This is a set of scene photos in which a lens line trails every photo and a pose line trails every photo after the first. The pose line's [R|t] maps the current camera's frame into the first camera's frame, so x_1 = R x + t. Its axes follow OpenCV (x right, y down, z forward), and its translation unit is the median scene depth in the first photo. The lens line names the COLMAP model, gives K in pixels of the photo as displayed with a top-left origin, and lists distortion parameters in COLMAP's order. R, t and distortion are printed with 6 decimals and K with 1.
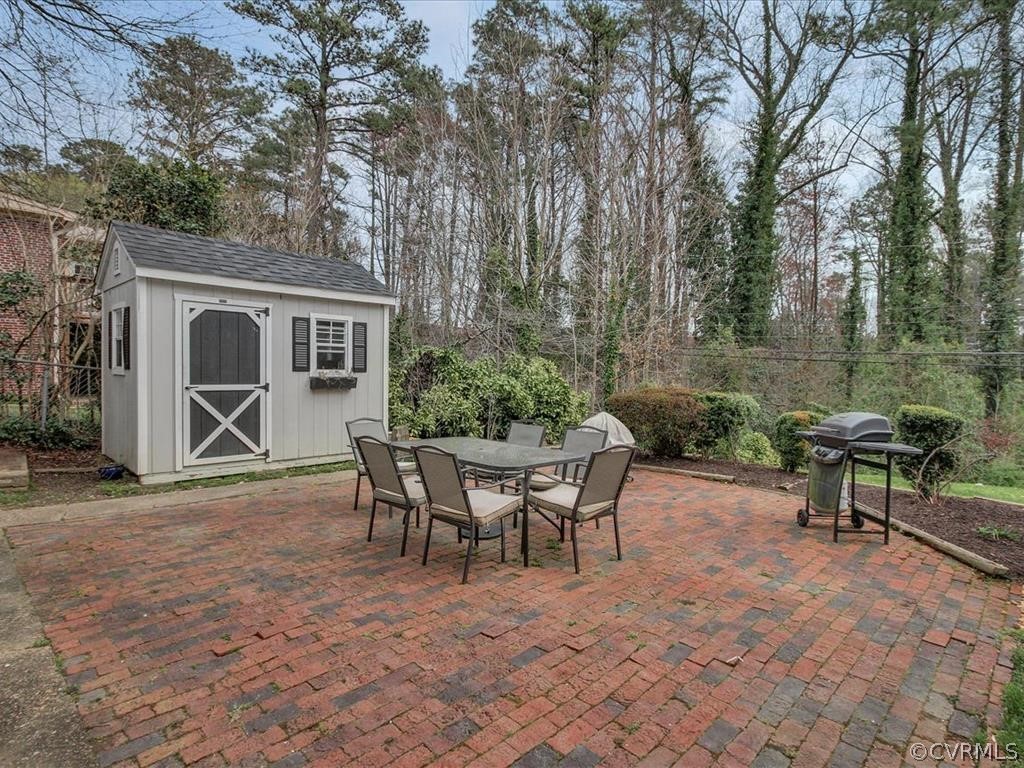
lens RADIAL K [[561.5, 0, 512.0], [0, 561.5, 384.0], [0, 0, 1]] dist [-0.004472, -0.001360]
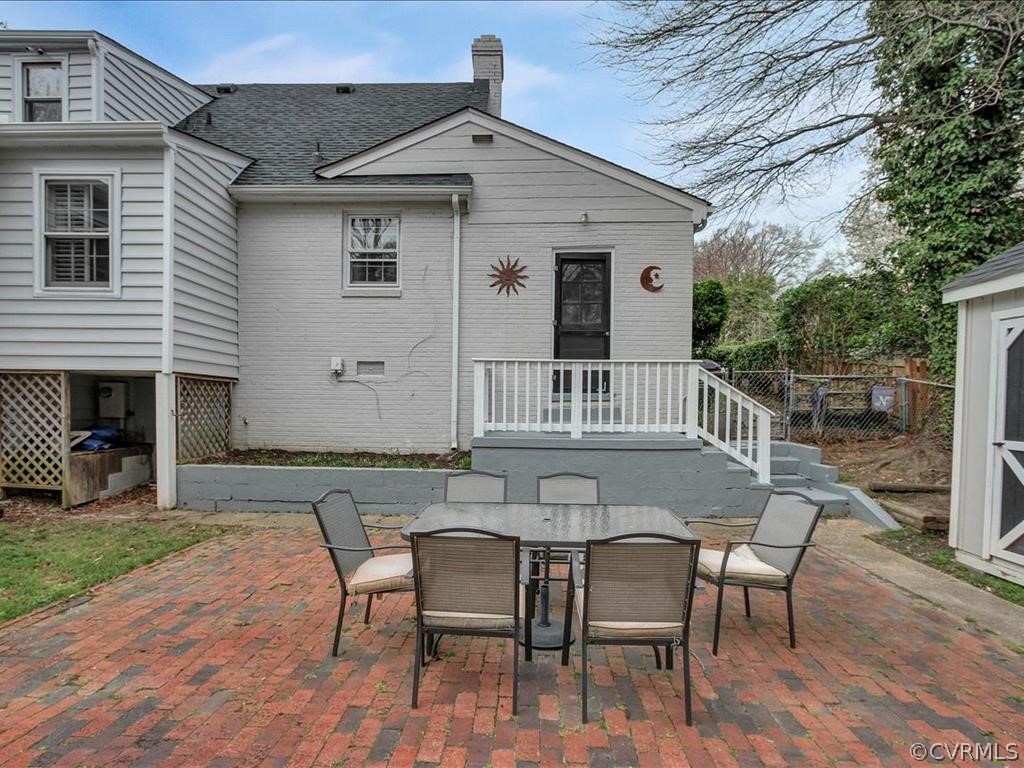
lens RADIAL K [[546.7, 0, 497.4], [0, 546.7, 415.4], [0, 0, 1]] dist [-0.006158, 0.001033]
pose [[-0.754174, -0.007578, -0.656631, 0.309495], [-0.040642, 0.998555, 0.035156, -0.025042], [0.655416, 0.053201, -0.753392, 1.018940]]
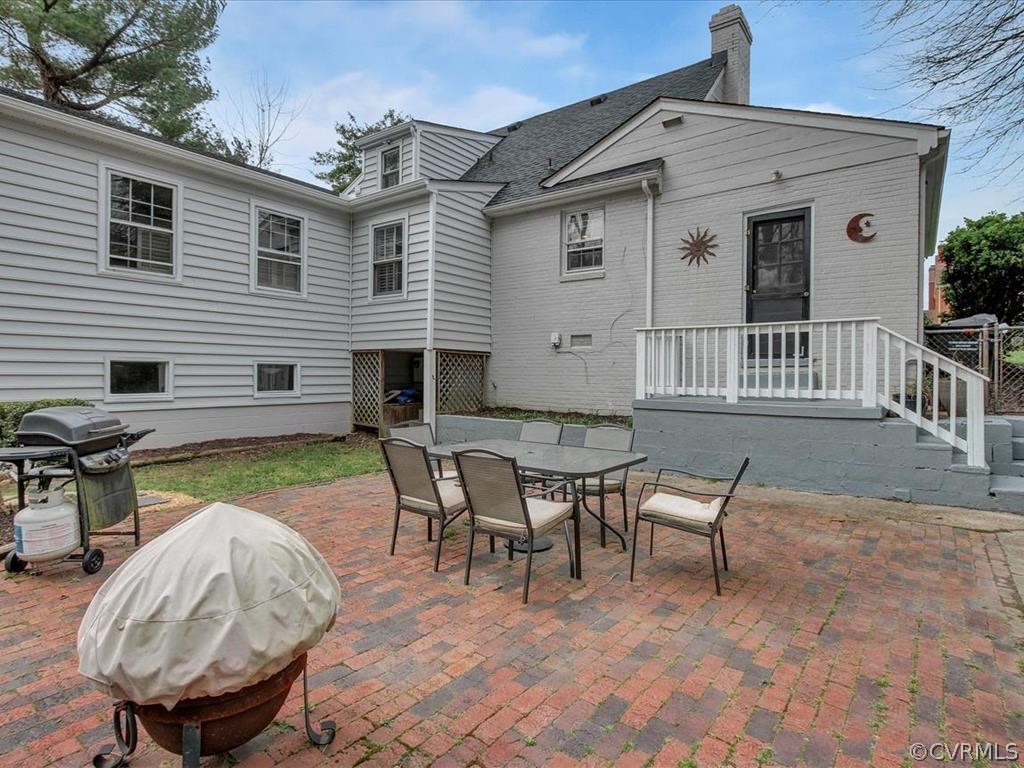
lens RADIAL K [[535.7, 0, 513.2], [0, 535.7, 370.1], [0, 0, 1]] dist [-0.000690, 0.000773]
pose [[-0.992954, -0.024371, -0.115968, 0.052717], [-0.026946, 0.999423, 0.020689, -0.023669], [0.115397, 0.023668, -0.993037, 1.285123]]
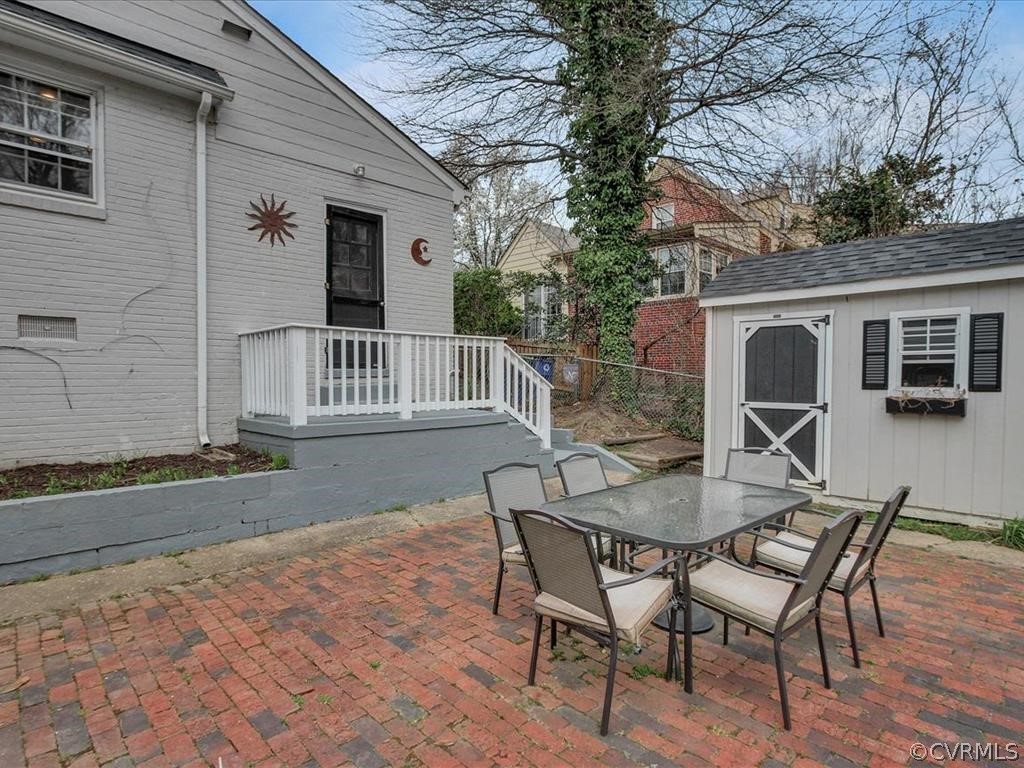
lens RADIAL K [[551.9, 0, 495.2], [0, 551.9, 392.9], [0, 0, 1]] dist [-0.013002, 0.000305]
pose [[-0.059821, 0.011336, -0.998145, 0.440811], [-0.029000, 0.999494, 0.013089, -0.013355], [0.997788, 0.029729, -0.059462, 0.556495]]
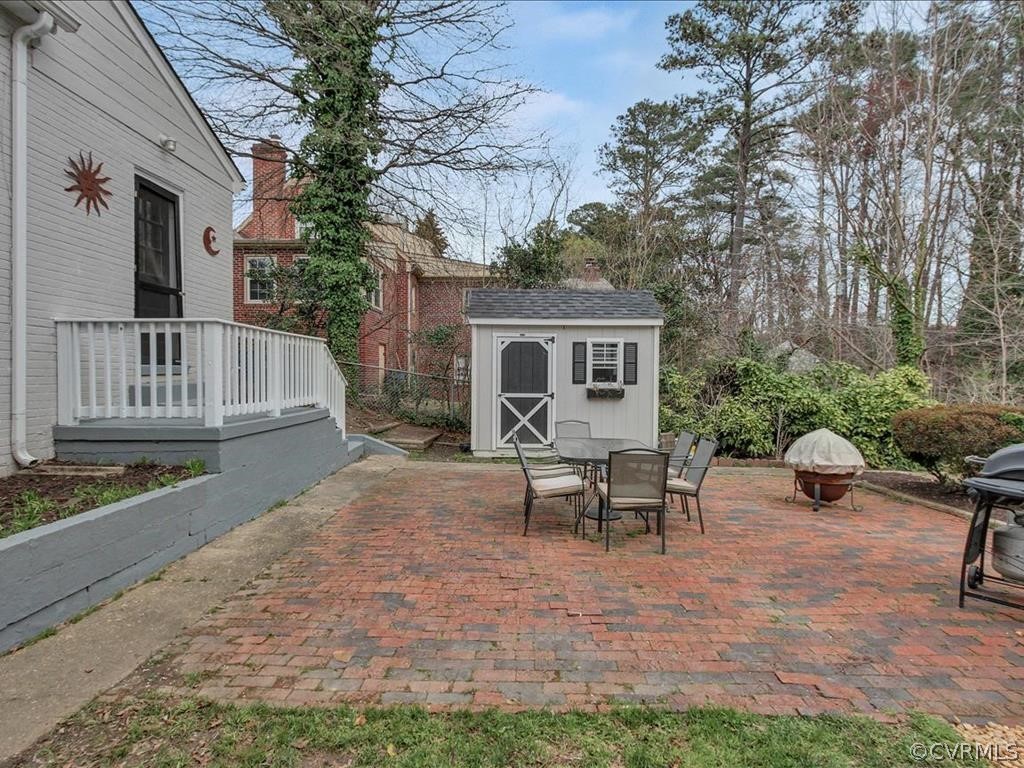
lens RADIAL K [[551.9, 0, 495.2], [0, 551.9, 392.9], [0, 0, 1]] dist [-0.013002, 0.000305]
pose [[0.662519, 0.011562, -0.748956, 0.476515], [-0.015420, 0.999880, 0.001795, -0.001239], [0.748887, 0.010359, 0.662617, 0.015957]]
